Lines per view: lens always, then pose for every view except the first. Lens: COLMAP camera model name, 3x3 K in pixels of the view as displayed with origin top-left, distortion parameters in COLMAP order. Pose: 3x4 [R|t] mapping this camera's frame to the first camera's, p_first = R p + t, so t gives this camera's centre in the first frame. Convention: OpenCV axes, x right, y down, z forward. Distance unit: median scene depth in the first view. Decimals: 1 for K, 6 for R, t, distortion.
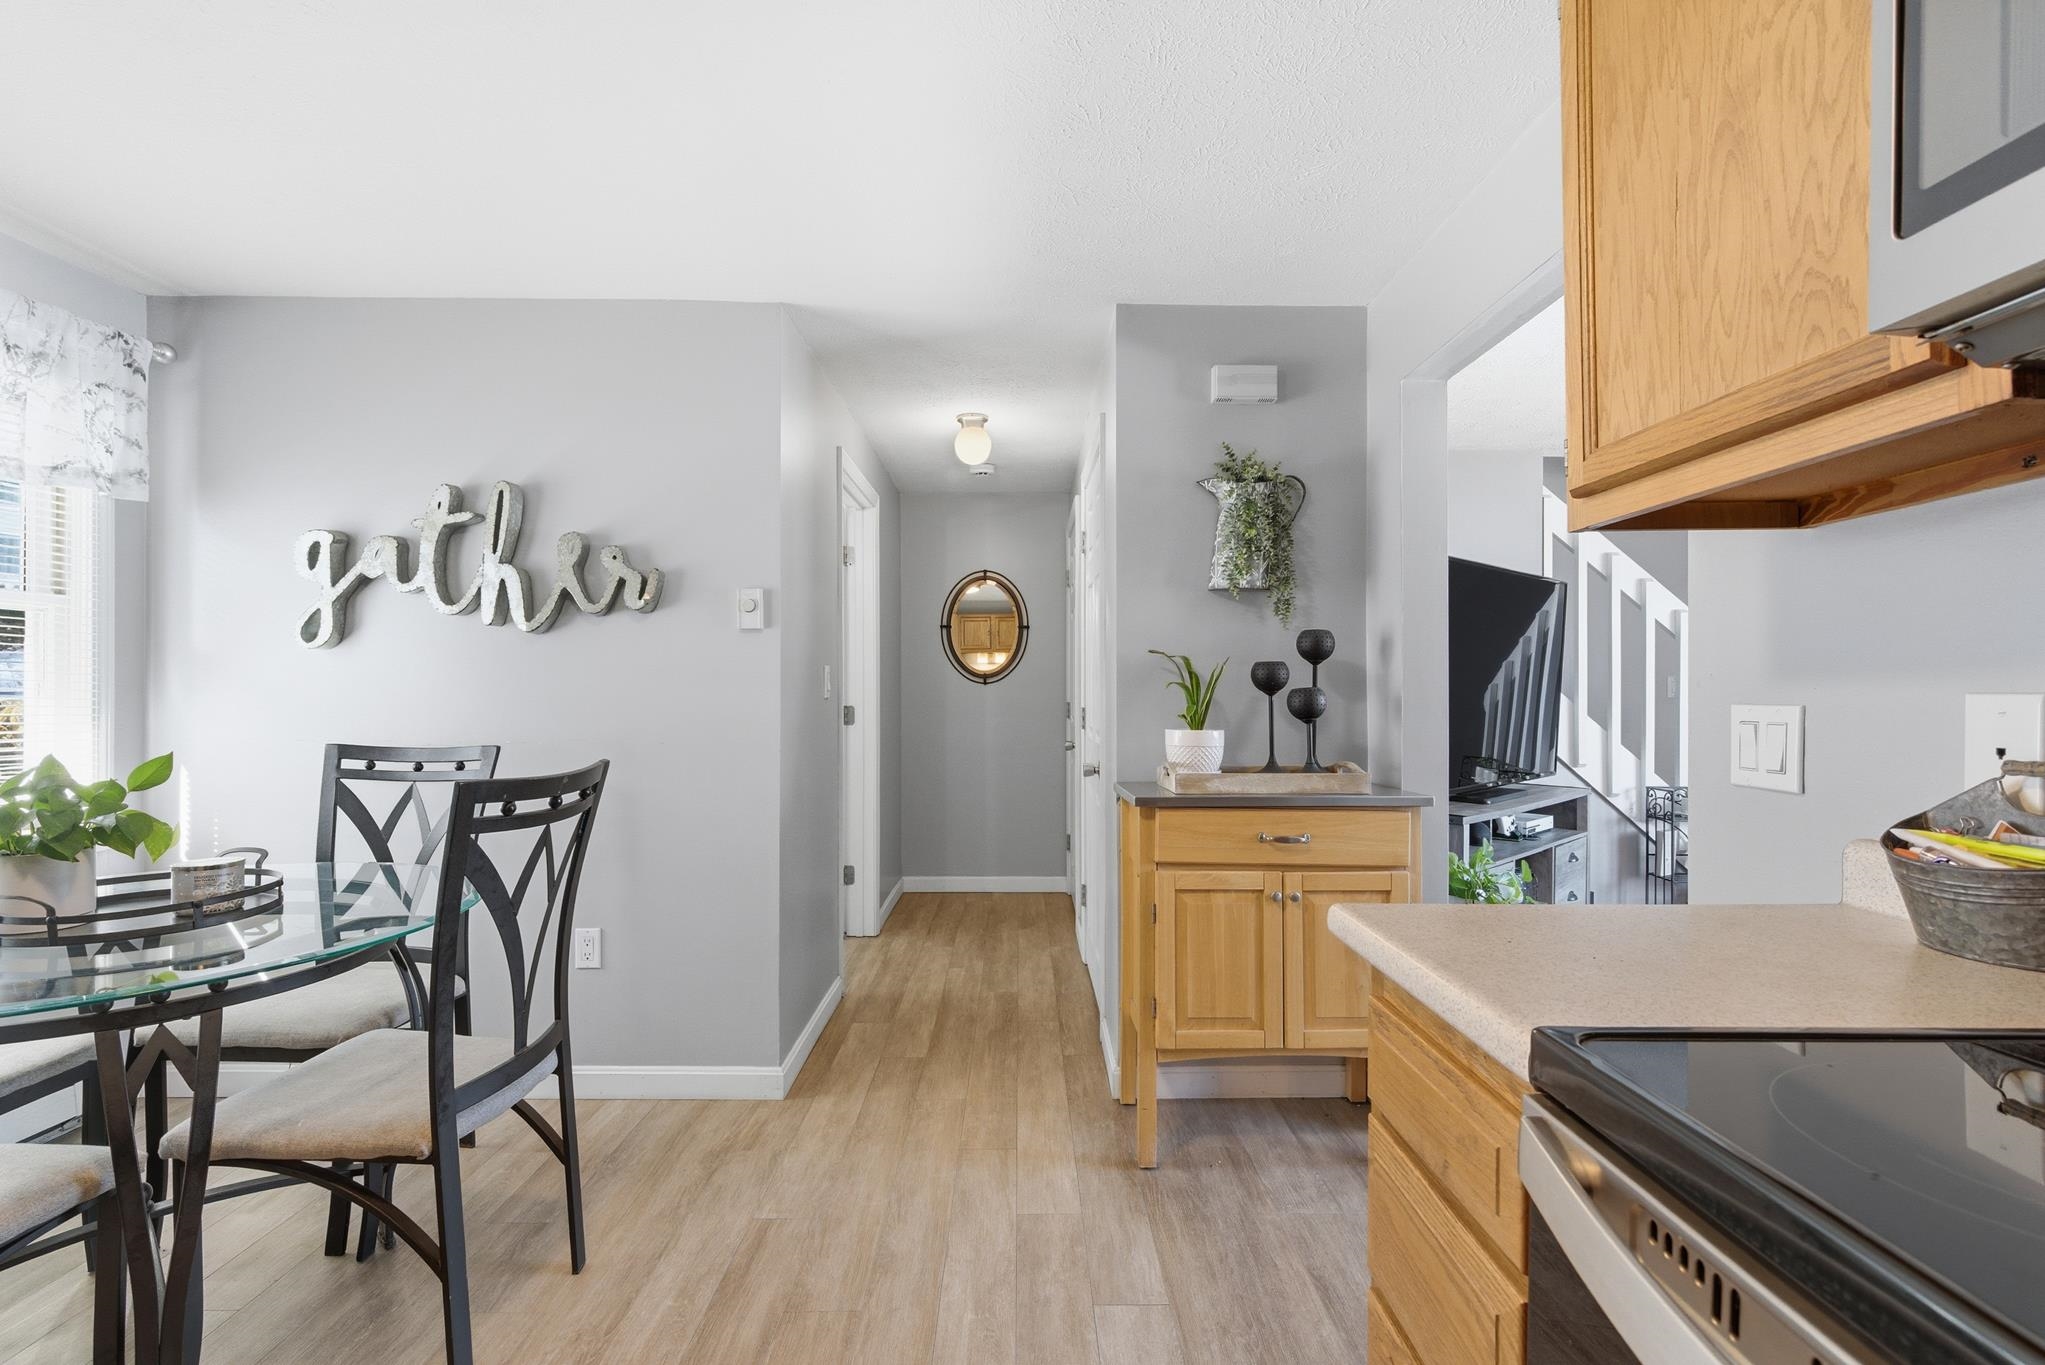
lens RADIAL K [[922.8, 0, 1026.7], [0, 922.8, 689.6], [0, 0, 1]] dist [-0.000646, 0.000266]
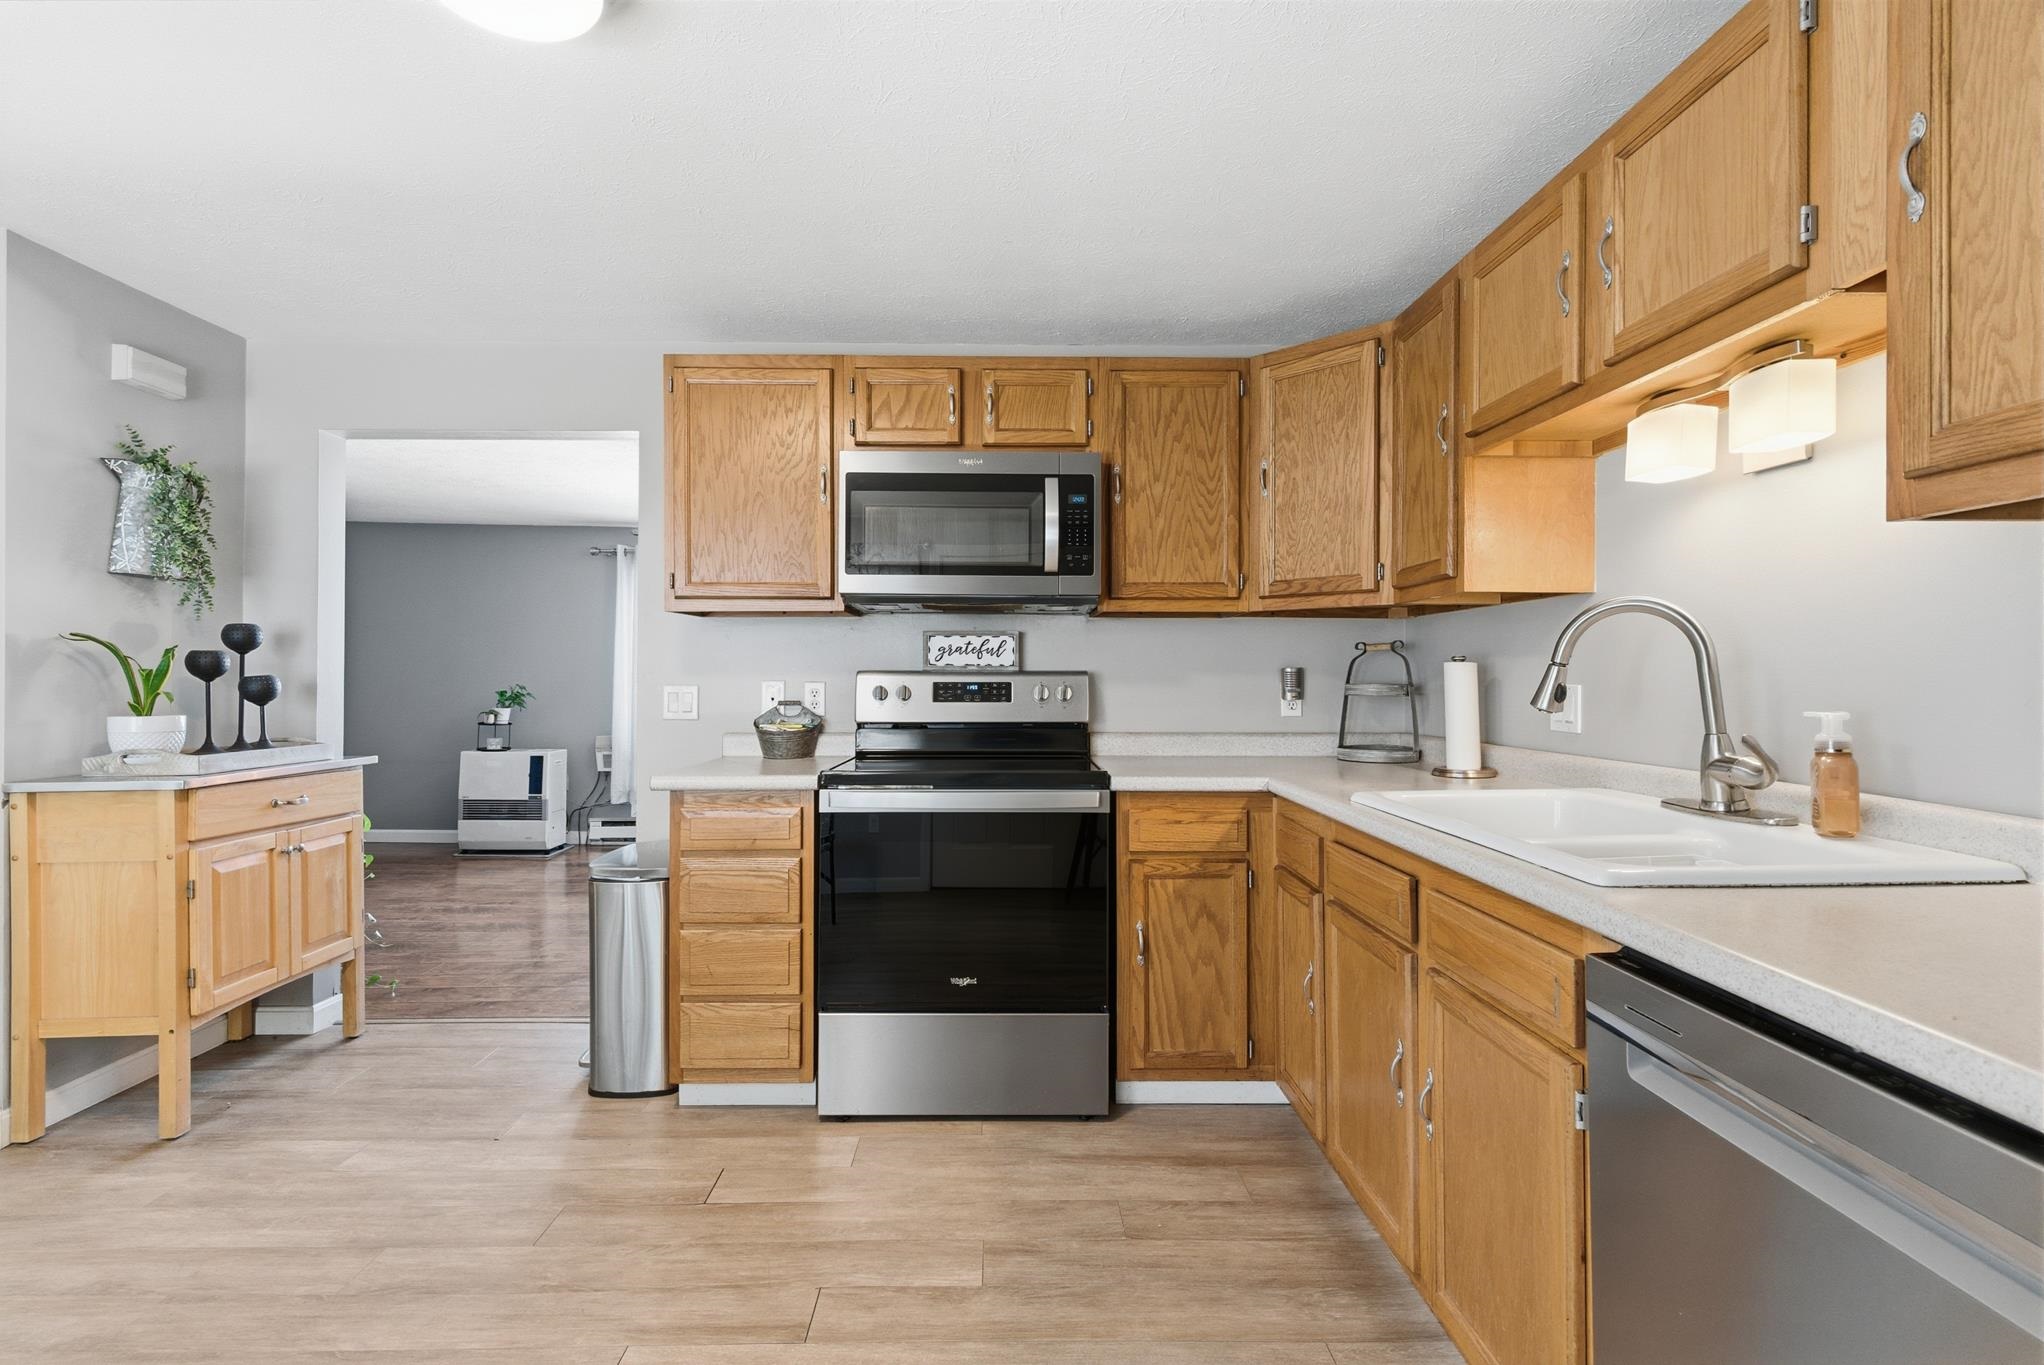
lens RADIAL K [[922.3, 0, 1029.1], [0, 922.3, 679.1], [0, 0, 1]] dist [-0.000646, 0.000266]
pose [[-0.016791, -0.004815, 0.999847, -0.915376], [-0.005765, 0.999972, 0.004719, -0.007838], [-0.999842, -0.005685, -0.016819, 0.061638]]
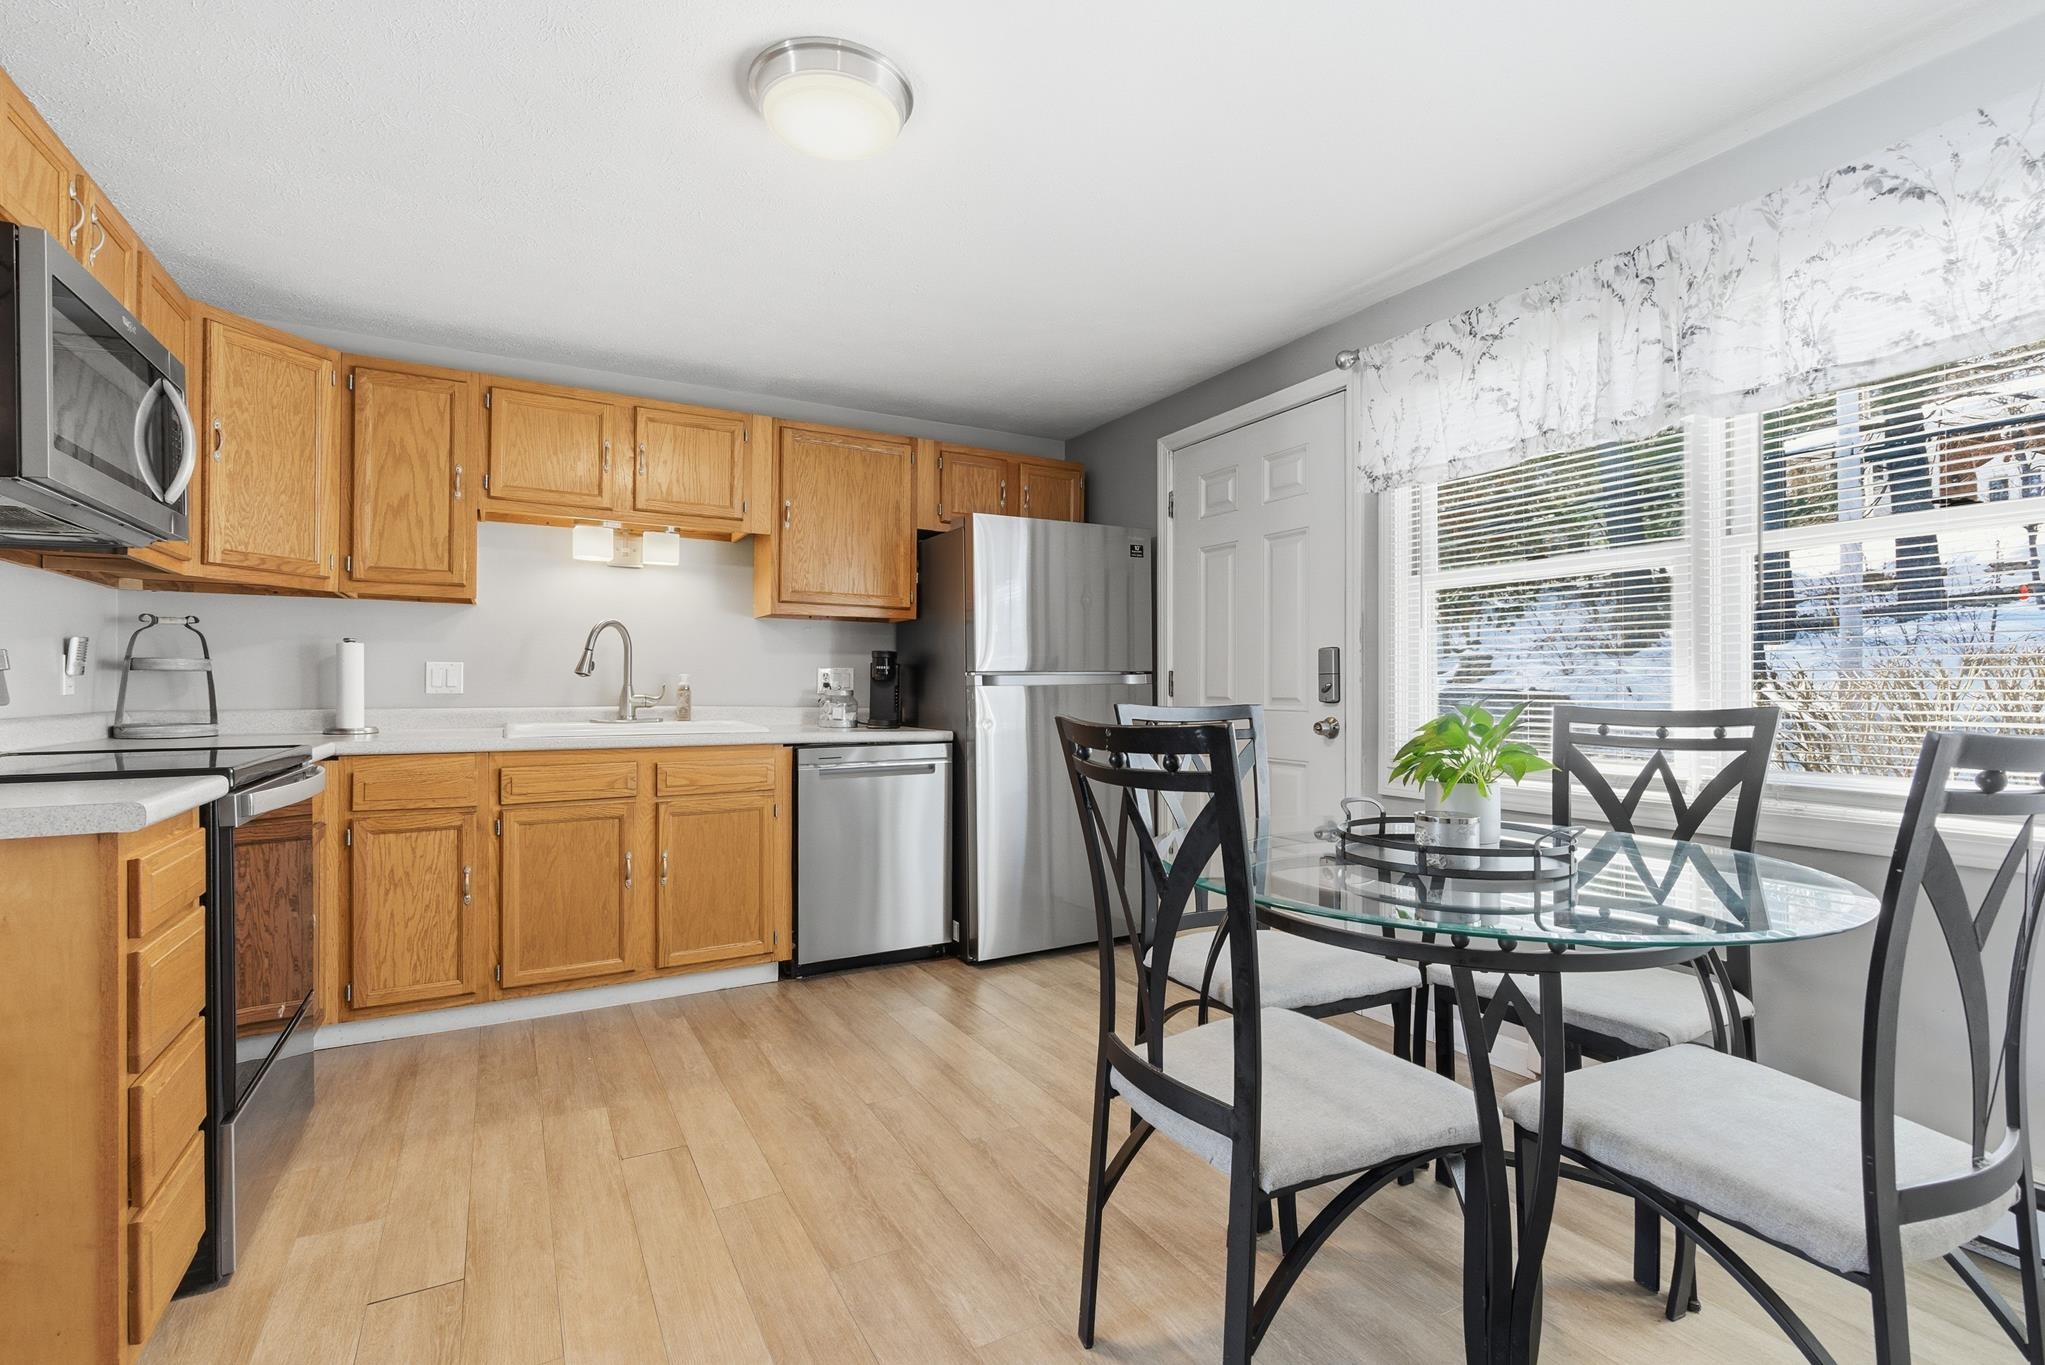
lens RADIAL K [[922.8, 0, 1032.0], [0, 922.8, 680.2], [0, 0, 1]] dist [-0.000646, 0.000266]
pose [[-0.868682, -0.009946, -0.495270, -0.031100], [-0.001964, 0.999860, -0.016634, 0.050806], [0.495366, -0.013477, -0.868580, 1.224962]]
